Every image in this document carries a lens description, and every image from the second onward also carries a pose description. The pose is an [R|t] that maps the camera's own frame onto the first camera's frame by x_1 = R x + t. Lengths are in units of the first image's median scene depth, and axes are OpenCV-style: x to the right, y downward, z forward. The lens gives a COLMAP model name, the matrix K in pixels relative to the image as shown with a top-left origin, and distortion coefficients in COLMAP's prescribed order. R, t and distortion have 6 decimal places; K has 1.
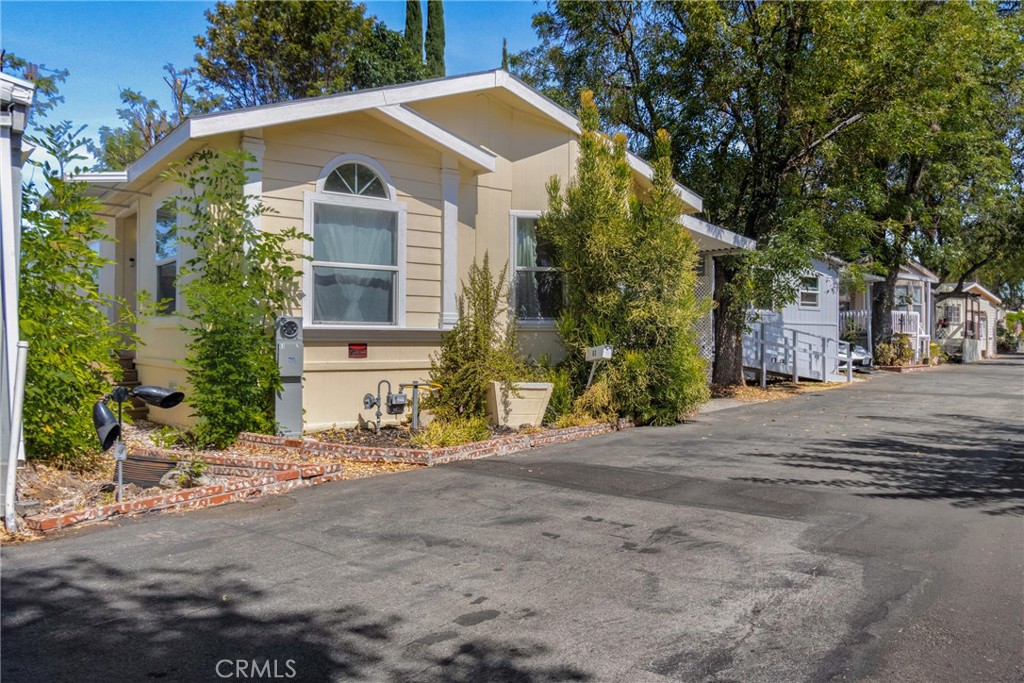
lens RADIAL K [[827.0, 0, 513.9], [0, 827.0, 328.6], [0, 0, 1]] dist [0.035767, 0.000768]
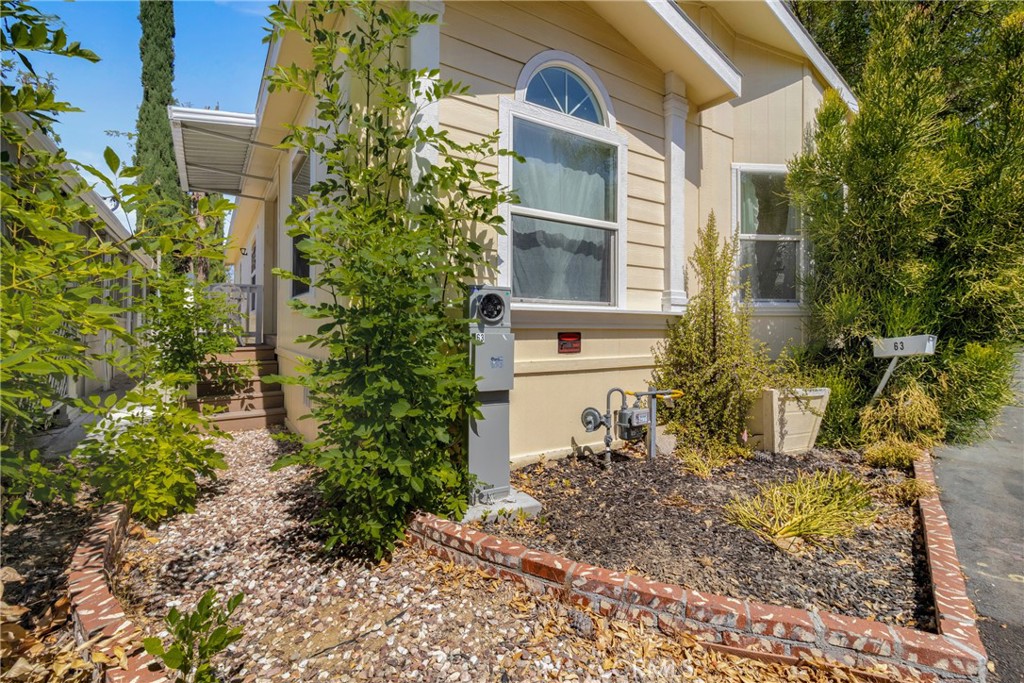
lens RADIAL K [[473.3, 0, 517.8], [0, 473.3, 327.1], [0, 0, 1]] dist [0.000694, 0.000506]
pose [[0.999181, -0.000728, -0.040449, -0.214105], [0.001229, 0.999923, 0.012358, 0.008445], [0.040437, -0.012397, 0.999105, 0.605249]]
